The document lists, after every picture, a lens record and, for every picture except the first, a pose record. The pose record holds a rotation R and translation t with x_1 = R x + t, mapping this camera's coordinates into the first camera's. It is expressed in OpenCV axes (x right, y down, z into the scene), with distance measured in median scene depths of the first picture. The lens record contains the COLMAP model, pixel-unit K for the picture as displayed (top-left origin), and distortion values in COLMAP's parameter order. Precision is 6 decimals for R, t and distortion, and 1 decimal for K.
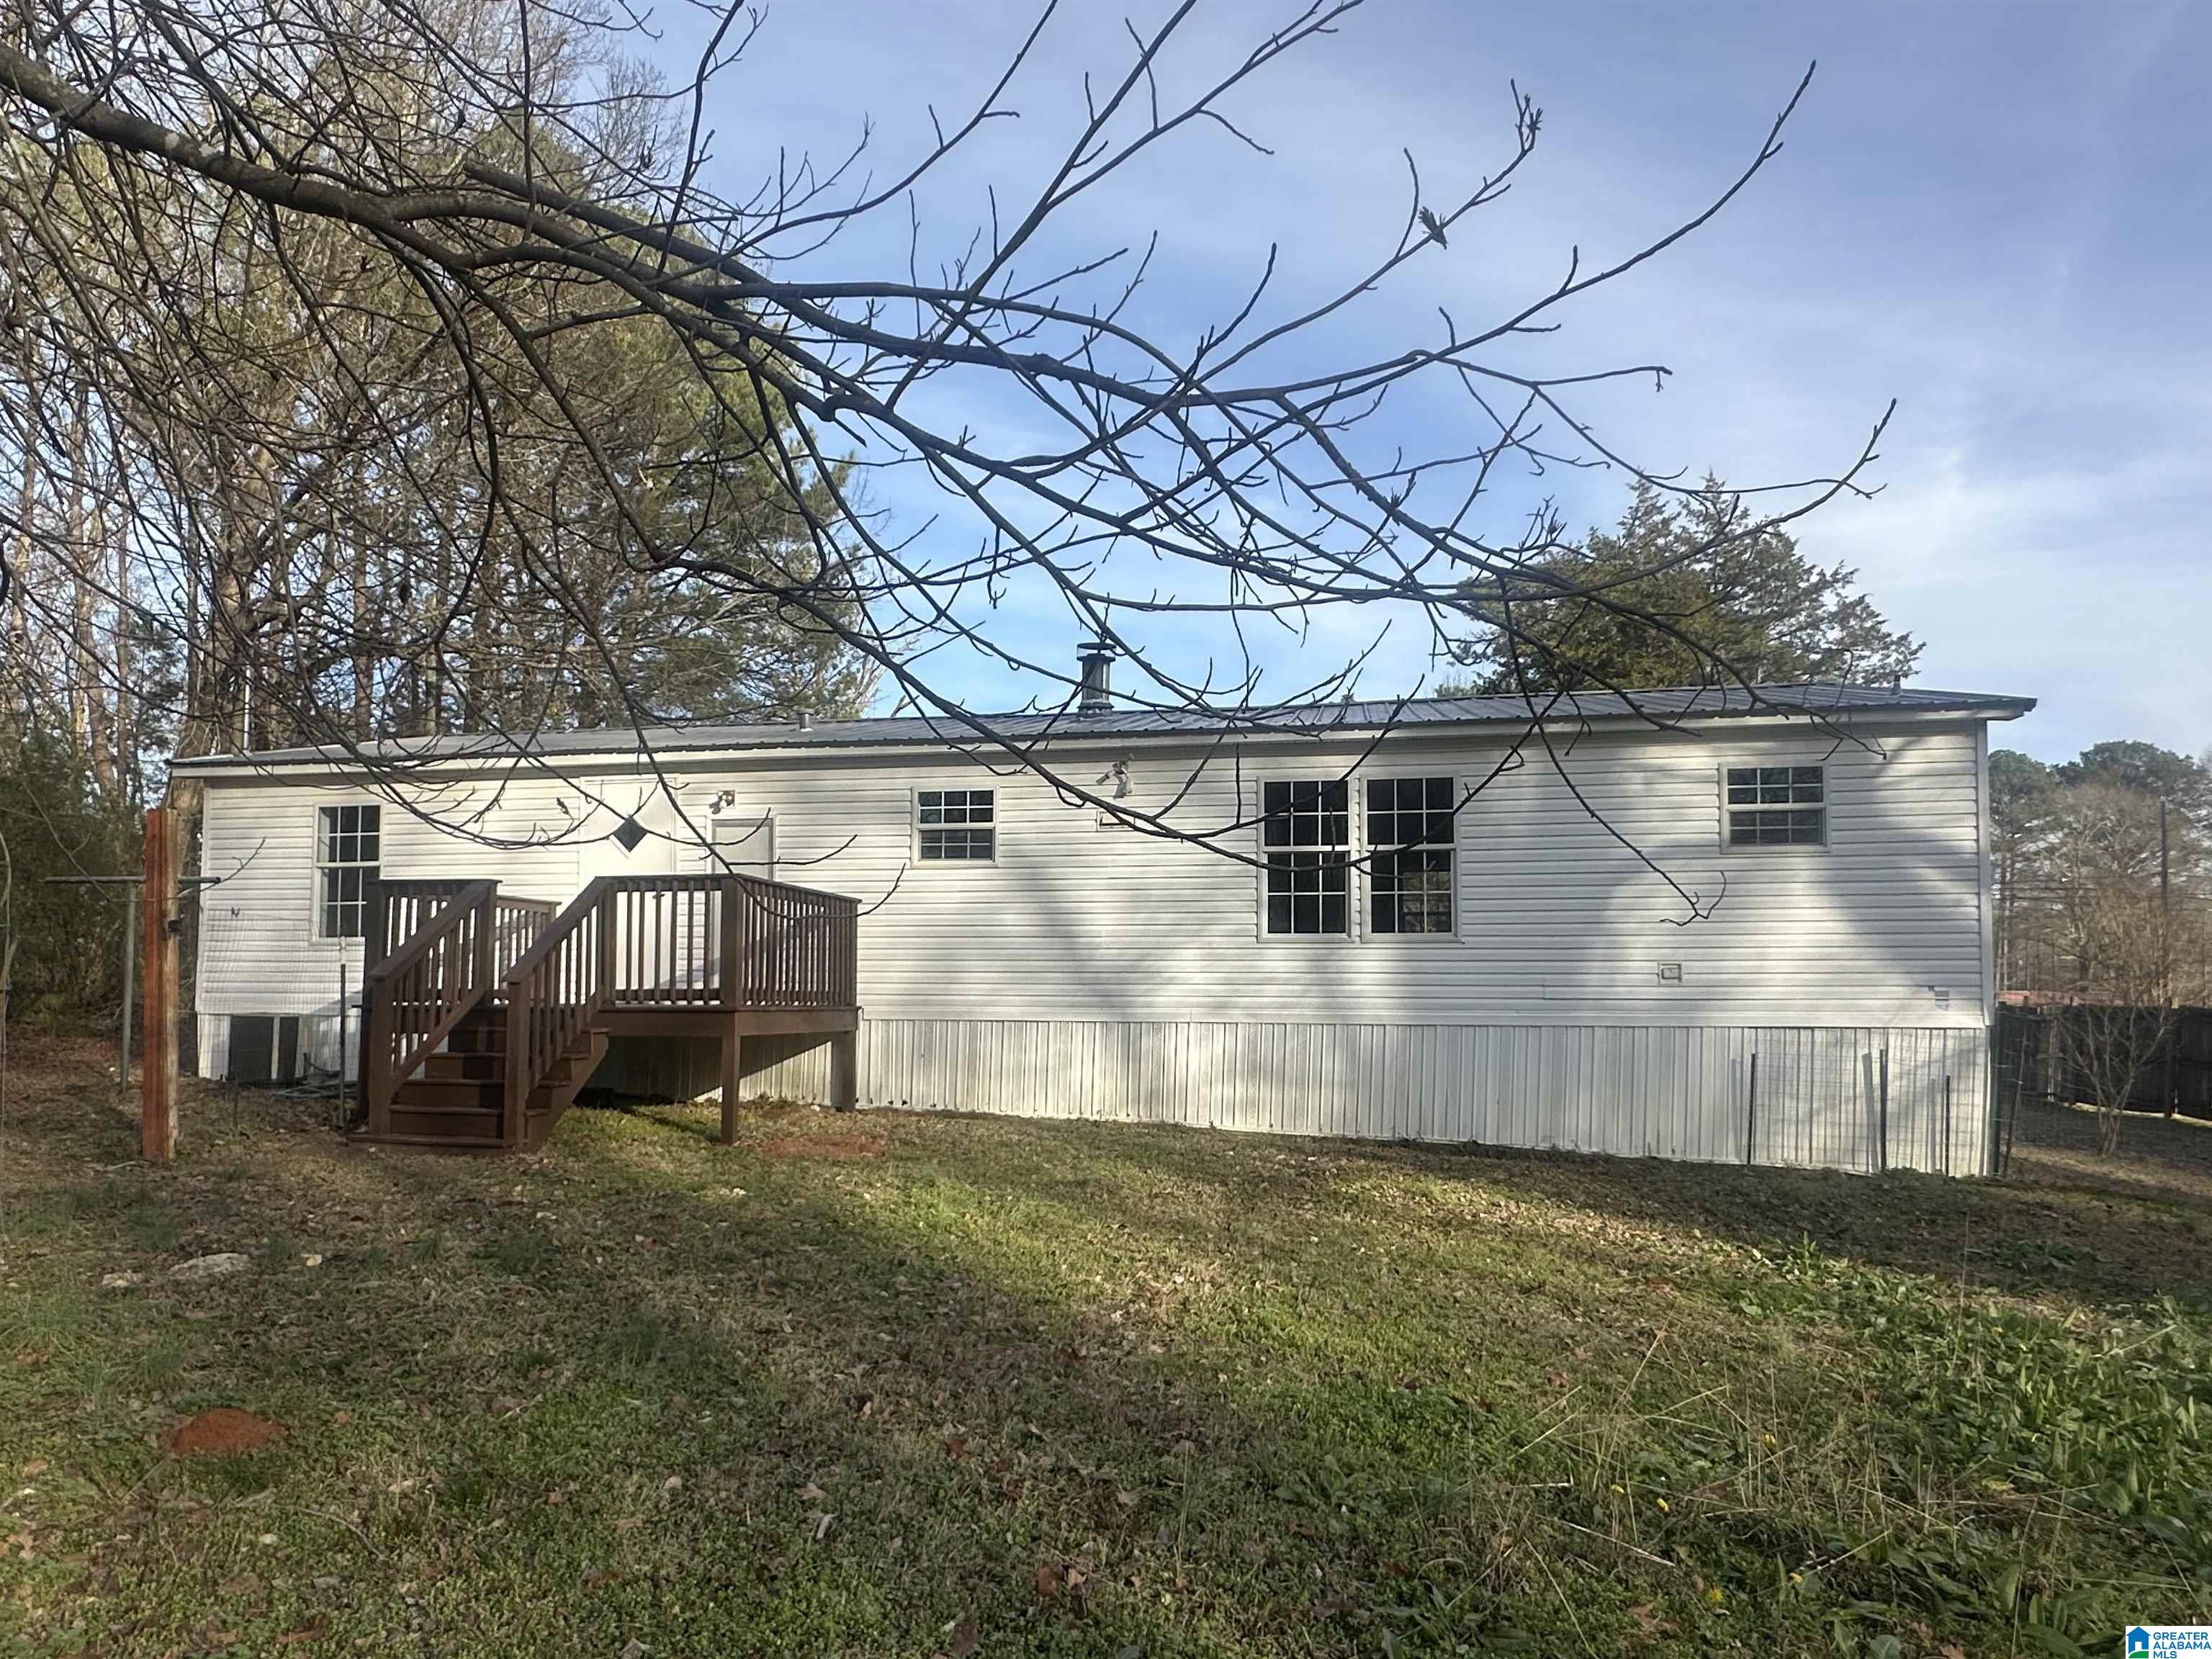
lens RADIAL K [[1411.8, 0, 1106.0], [0, 1411.8, 829.5], [0, 0, 1]] dist [-0.000757, 0.000338]
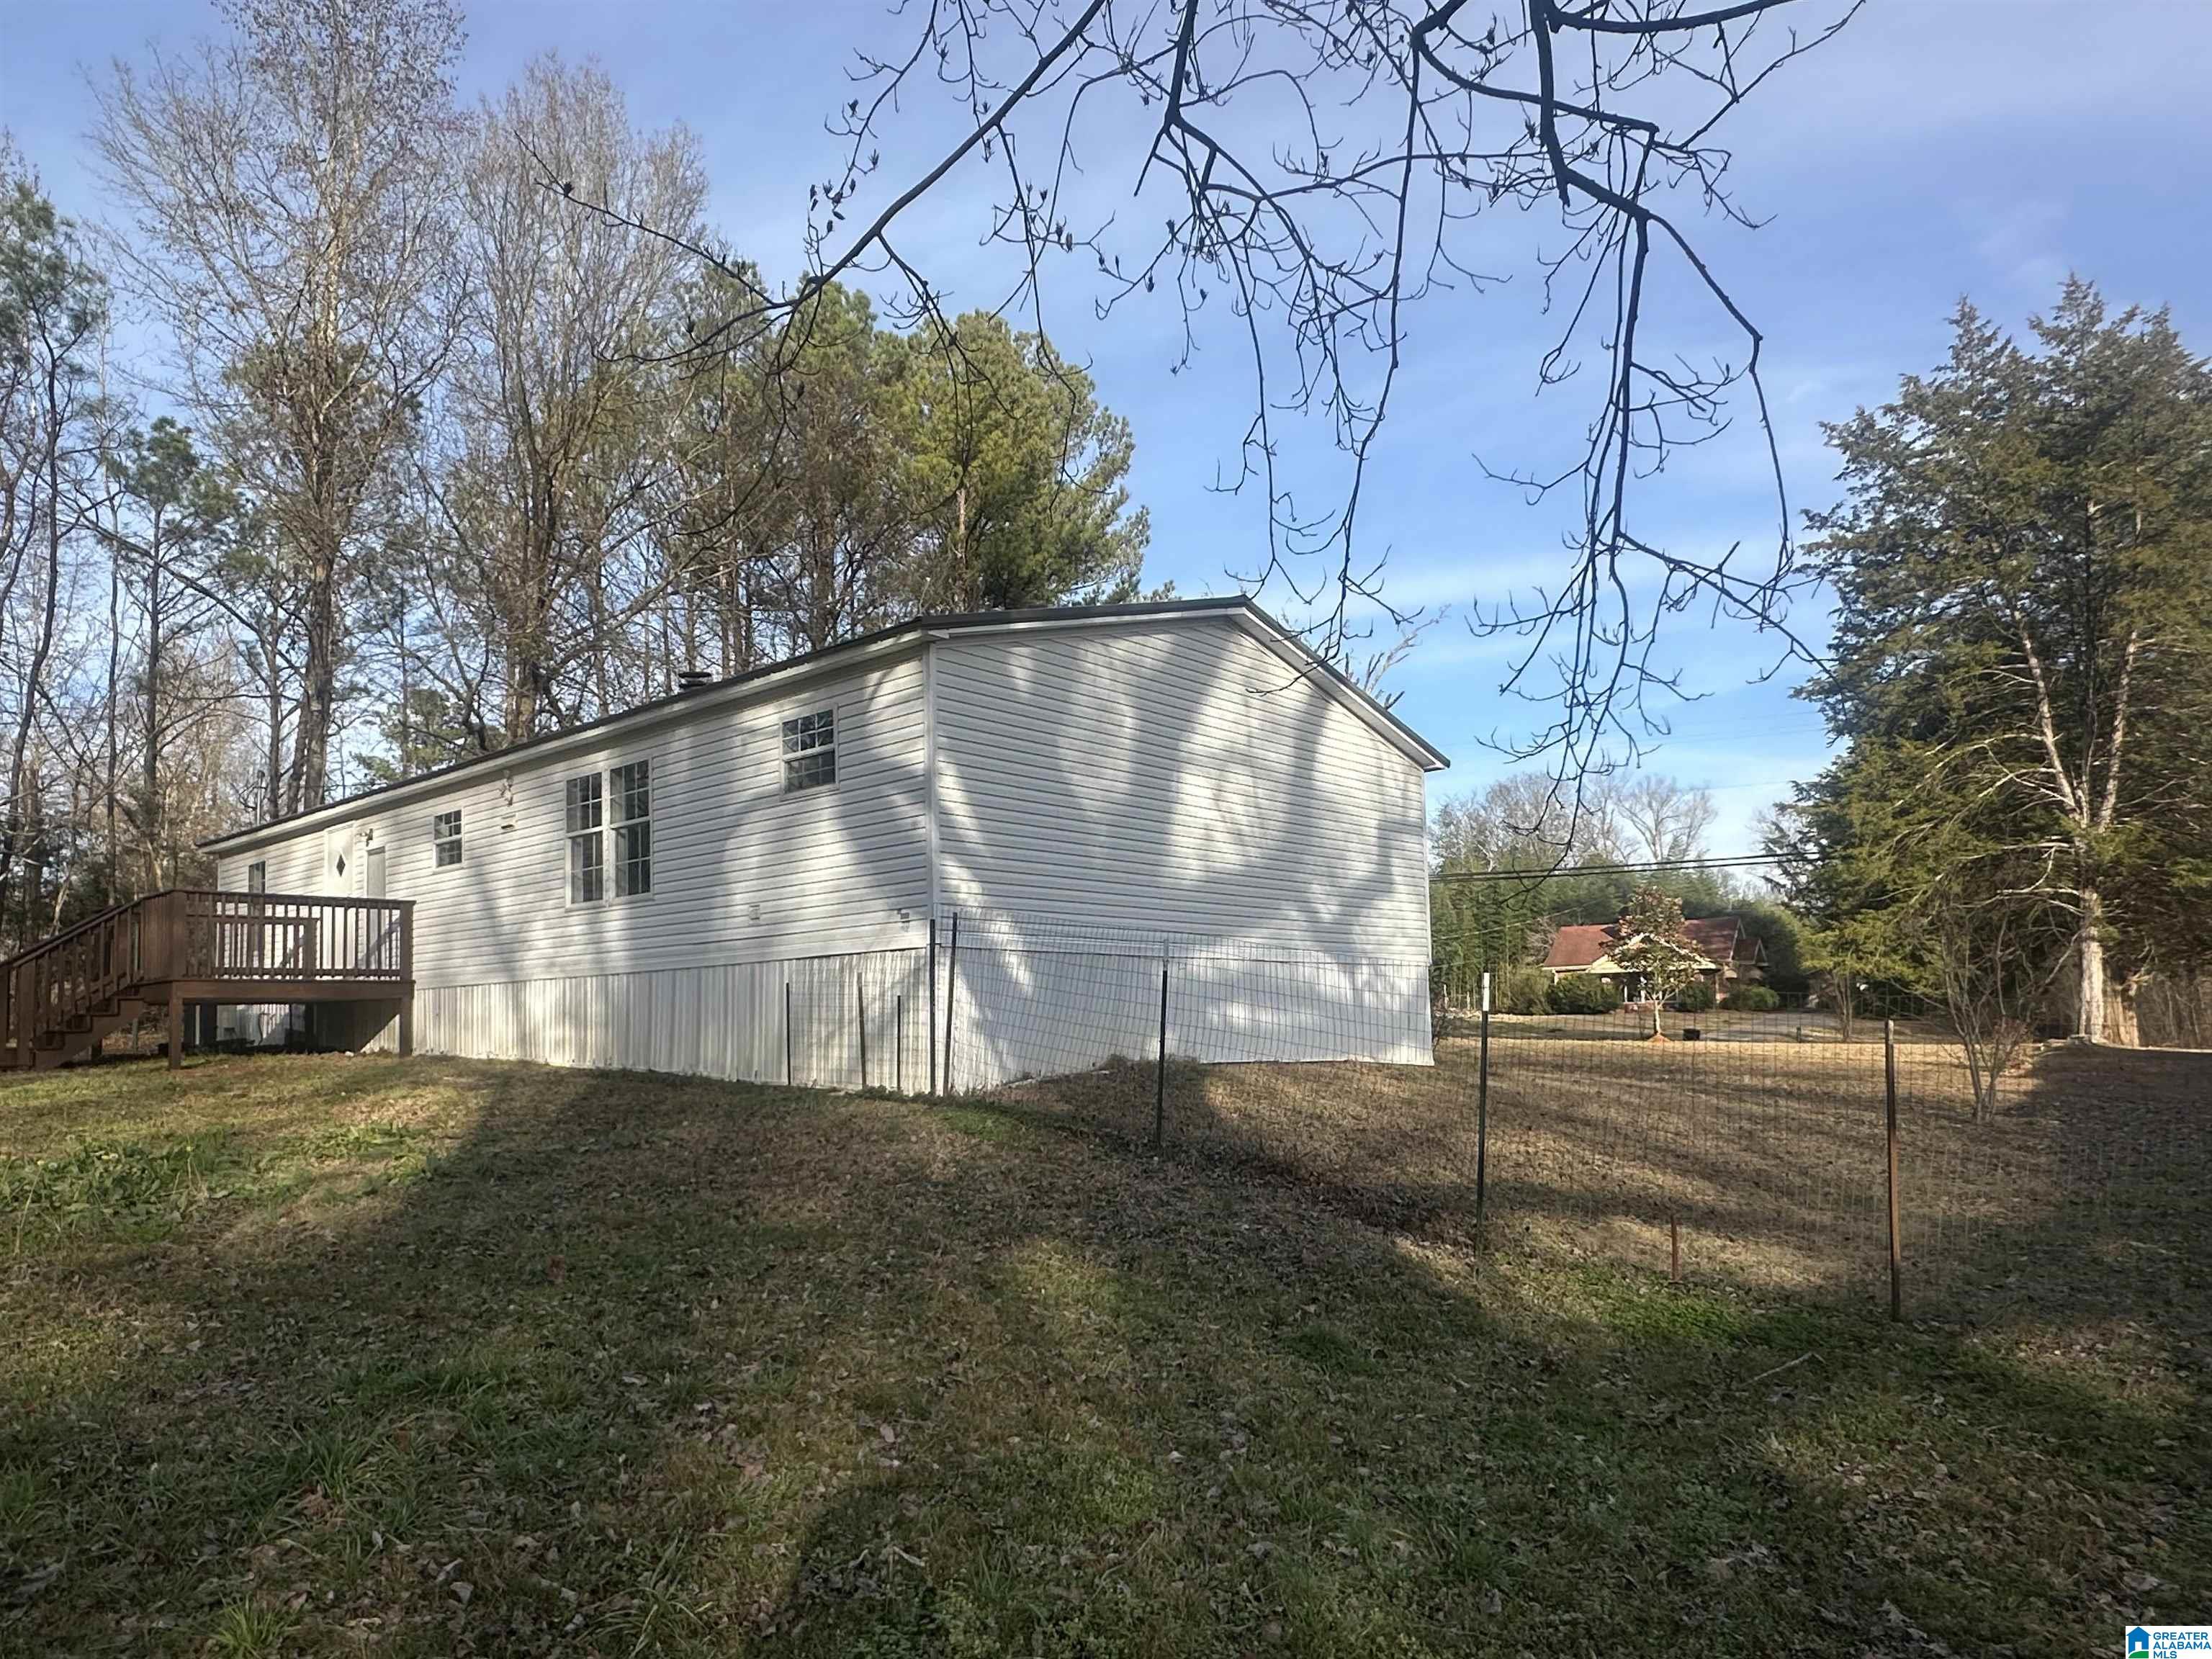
lens RADIAL K [[1411.8, 0, 1106.0], [0, 1411.8, 829.5], [0, 0, 1]] dist [-0.000757, 0.000338]
pose [[0.862690, -0.088878, -0.497862, 1.173969], [0.059783, 0.995456, -0.074116, 0.132912], [0.502187, 0.034175, 0.864083, 0.181467]]
